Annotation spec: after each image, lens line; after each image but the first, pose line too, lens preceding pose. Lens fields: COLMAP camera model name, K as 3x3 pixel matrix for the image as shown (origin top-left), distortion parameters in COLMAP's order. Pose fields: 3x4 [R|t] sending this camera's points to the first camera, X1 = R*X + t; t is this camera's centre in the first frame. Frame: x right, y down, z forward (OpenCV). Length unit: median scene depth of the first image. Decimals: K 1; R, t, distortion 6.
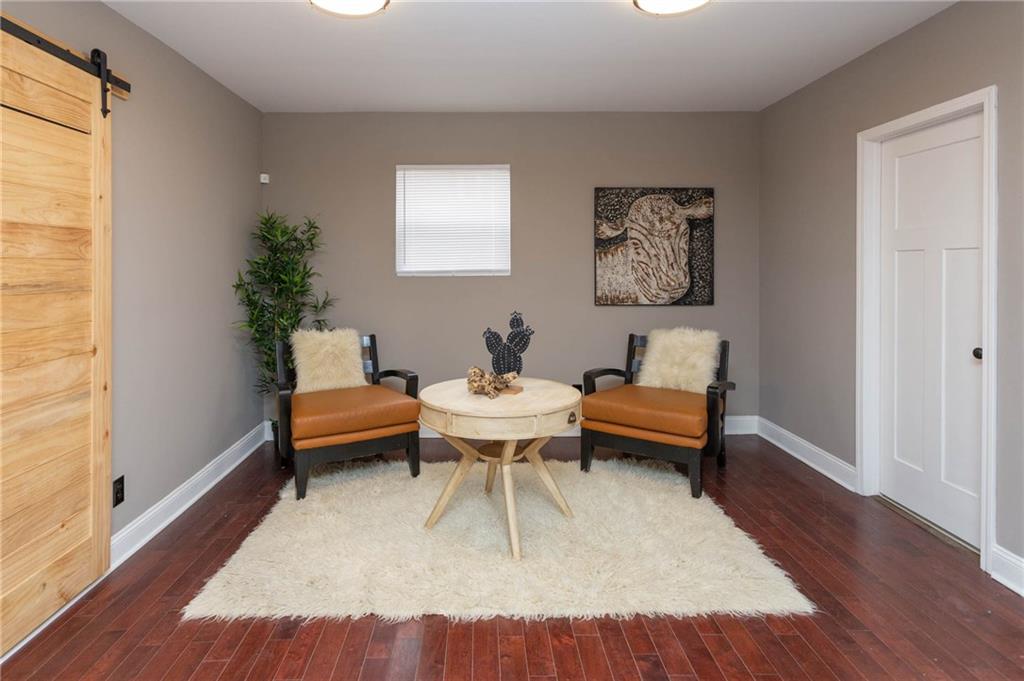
lens RADIAL K [[537.9, 0, 500.7], [0, 537.9, 267.8], [0, 0, 1]] dist [0.003418, 0.000710]
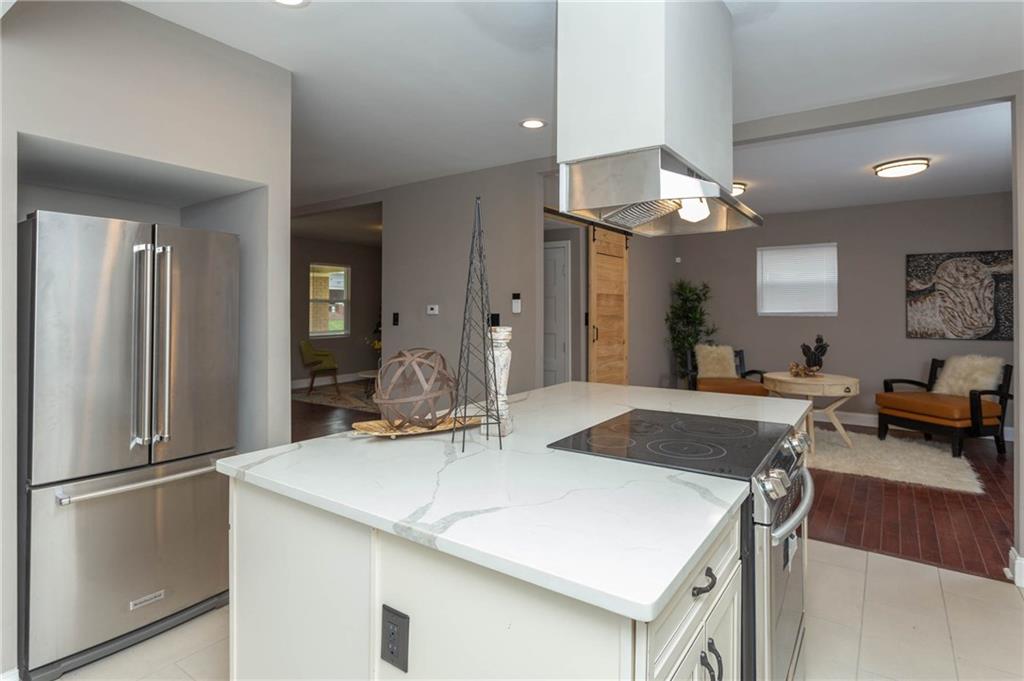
lens RADIAL K [[532.9, 0, 521.9], [0, 532.9, 306.7], [0, 0, 1]] dist [0.000830, 0.000795]
pose [[0.801196, 0.001311, -0.598401, 0.207103], [-0.004878, 0.999979, -0.004340, -0.001296], [0.598383, 0.006397, 0.801185, -0.739147]]
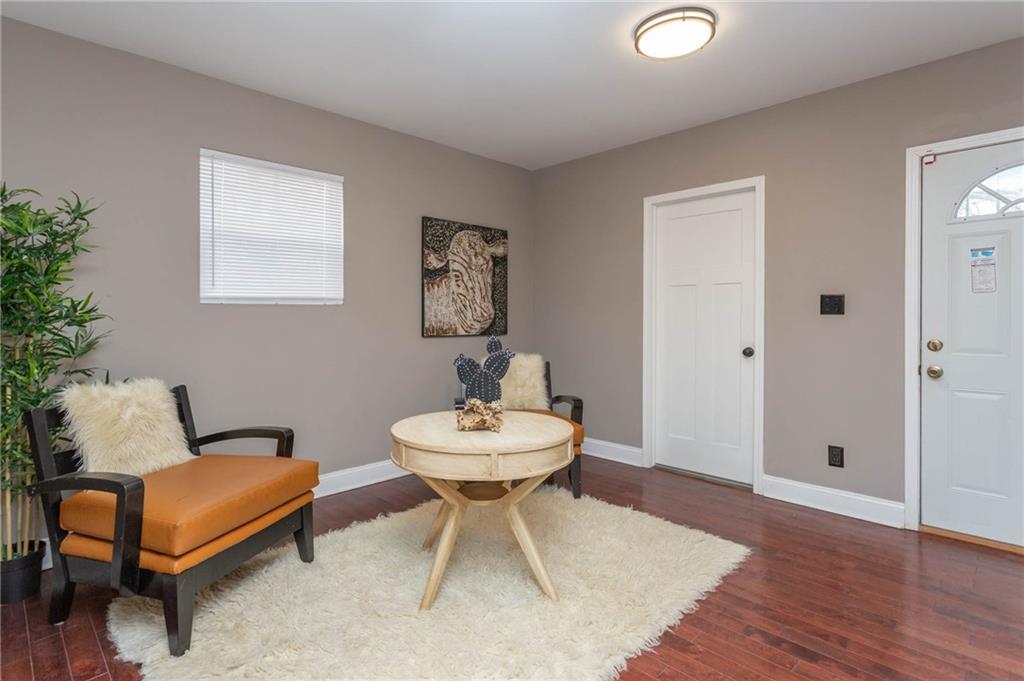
lens RADIAL K [[502.9, 0, 456.8], [0, 502.9, 319.6], [0, 0, 1]] dist [-0.002327, -0.000203]
pose [[0.757918, -0.000285, 0.652350, -0.379026], [0.001076, 0.999999, -0.000814, 0.039402], [-0.652349, 0.001319, 0.757918, 0.272131]]
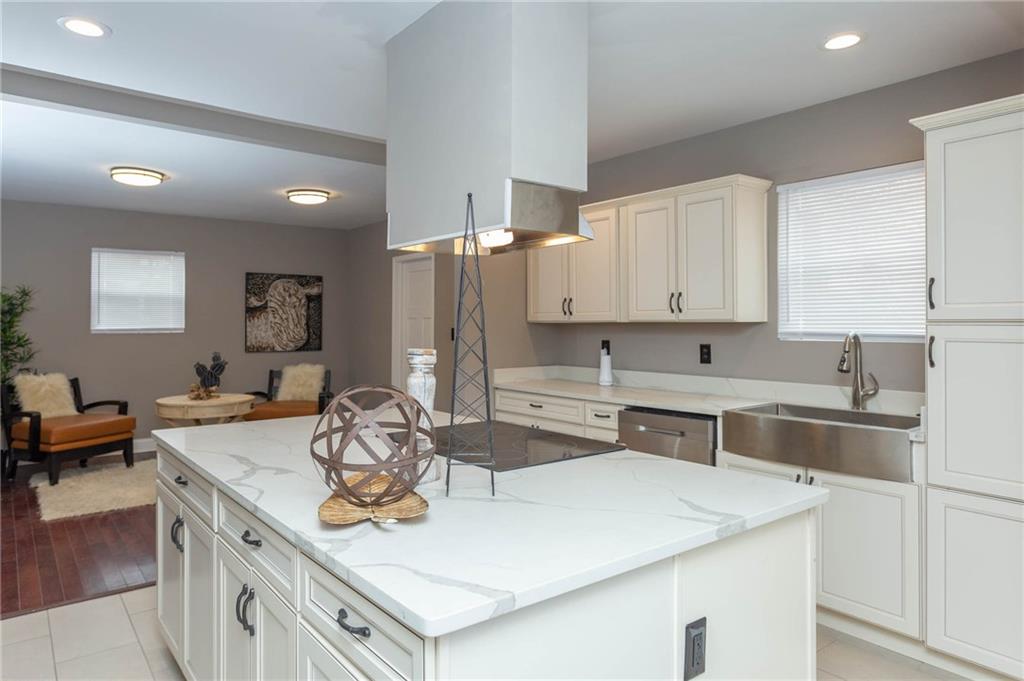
lens RADIAL K [[634.7, 0, 448.8], [0, 634.7, 314.4], [0, 0, 1]] dist [-0.003261, -0.000336]
pose [[0.836348, 0.010716, 0.548094, -0.317206], [-0.000879, 0.999834, -0.018207, -0.002906], [-0.548198, 0.014746, 0.836218, -0.770413]]
